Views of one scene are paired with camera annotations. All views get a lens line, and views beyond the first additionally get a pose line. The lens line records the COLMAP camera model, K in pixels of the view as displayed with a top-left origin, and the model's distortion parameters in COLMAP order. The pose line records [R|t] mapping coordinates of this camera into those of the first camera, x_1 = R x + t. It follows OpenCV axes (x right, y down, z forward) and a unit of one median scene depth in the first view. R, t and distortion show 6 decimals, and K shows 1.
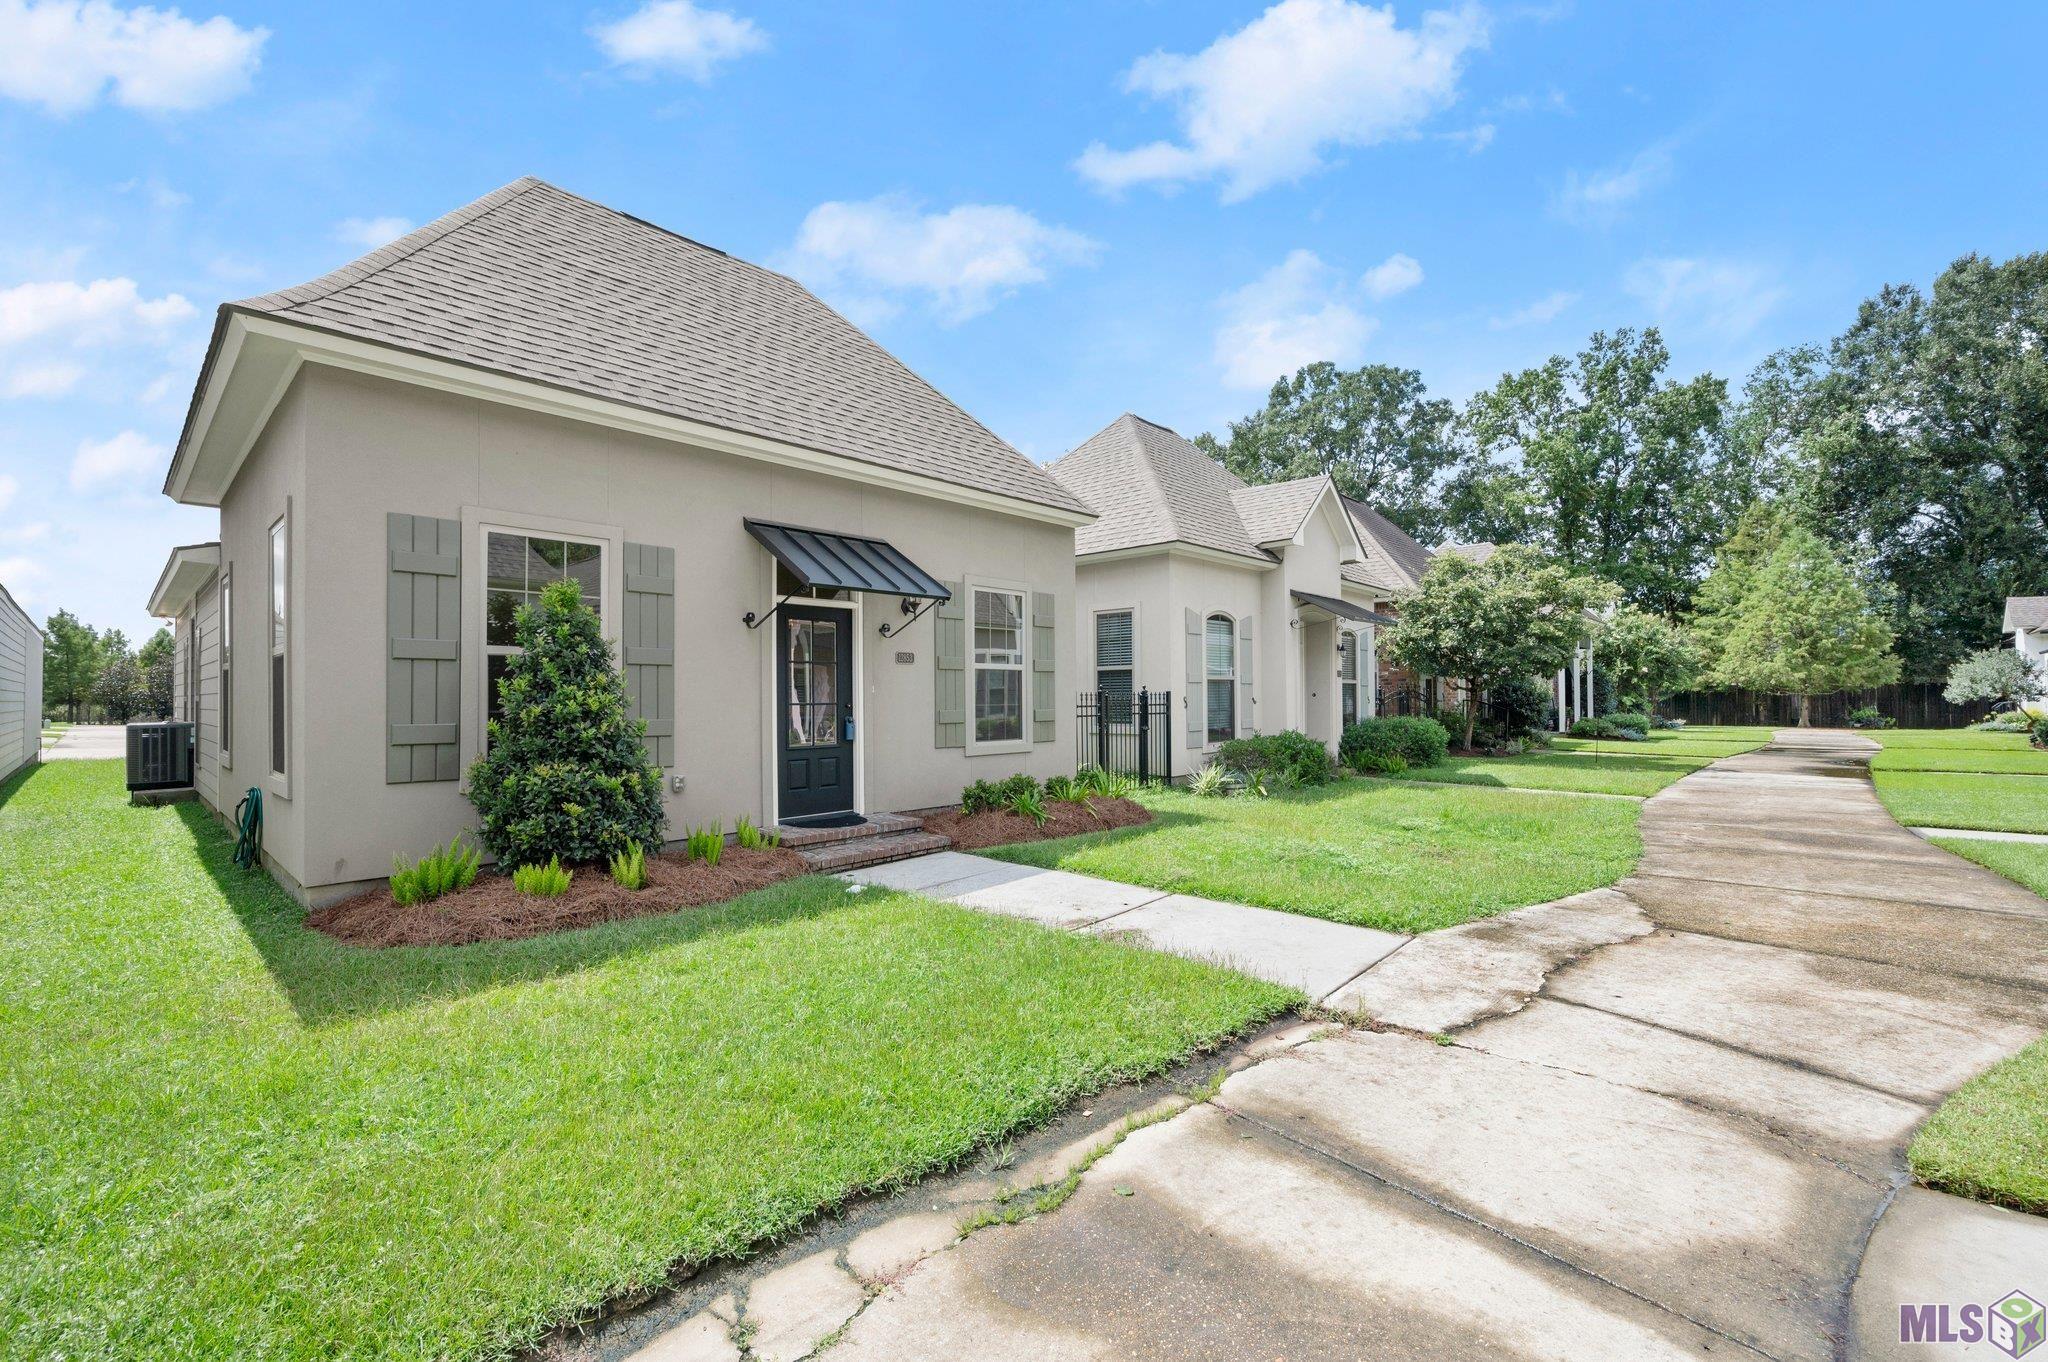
lens RADIAL K [[882.3, 0, 1012.0], [0, 882.3, 687.9], [0, 0, 1]] dist [-0.013362, 0.000131]
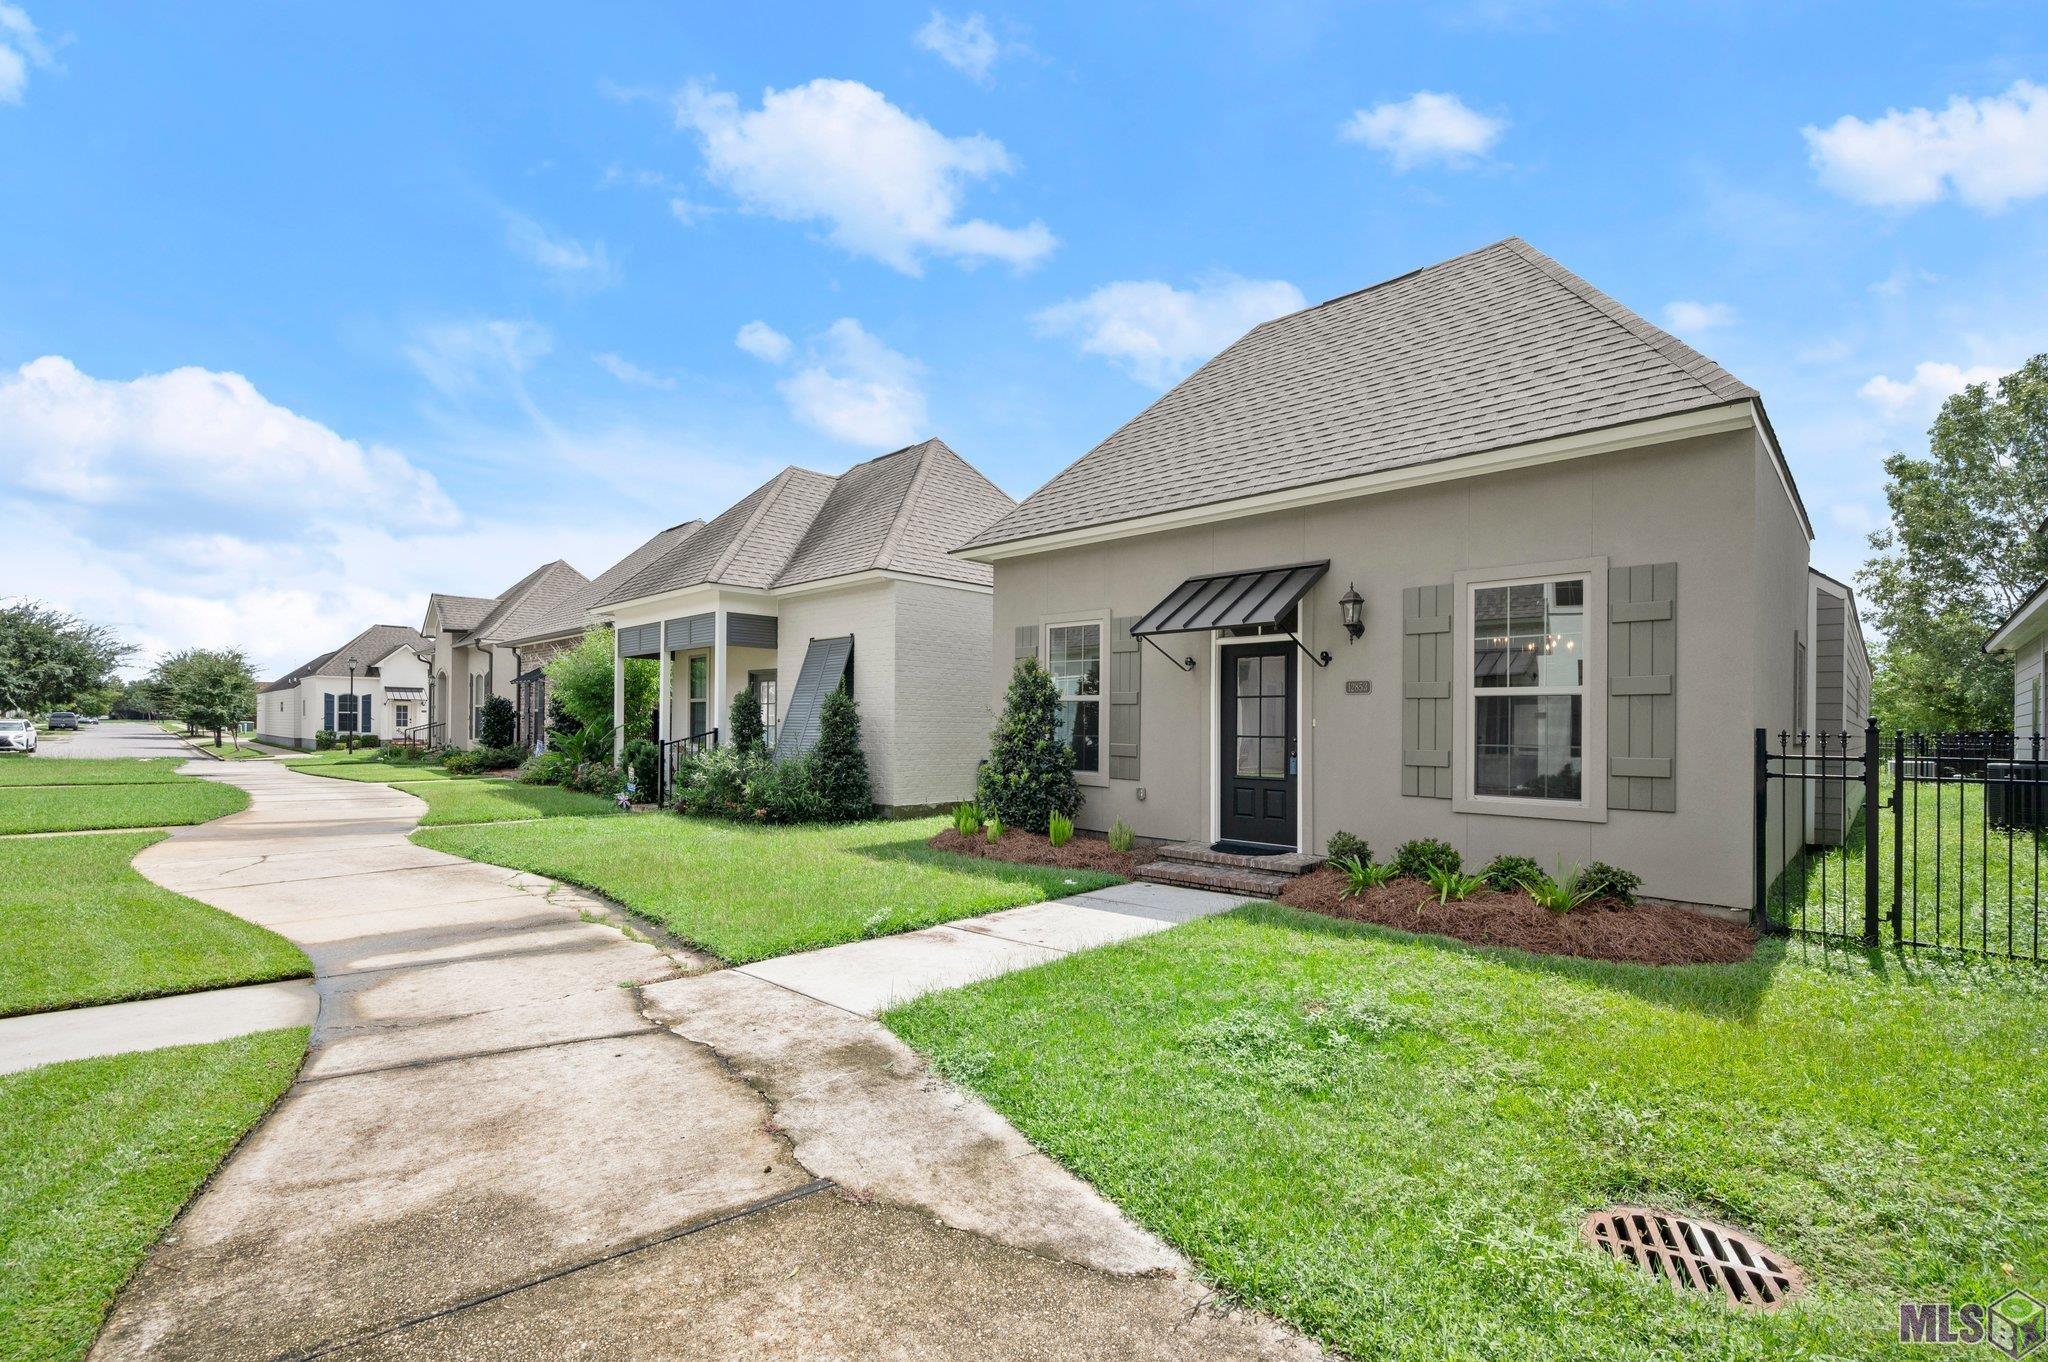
lens RADIAL K [[882.3, 0, 1028.0], [0, 882.3, 720.8], [0, 0, 1]] dist [-0.013362, 0.000131]
pose [[-0.016275, 0.001570, -0.999866, 1.203552], [-0.000256, 0.999999, 0.001575, -0.003314], [0.999868, 0.000281, -0.016274, 1.079143]]
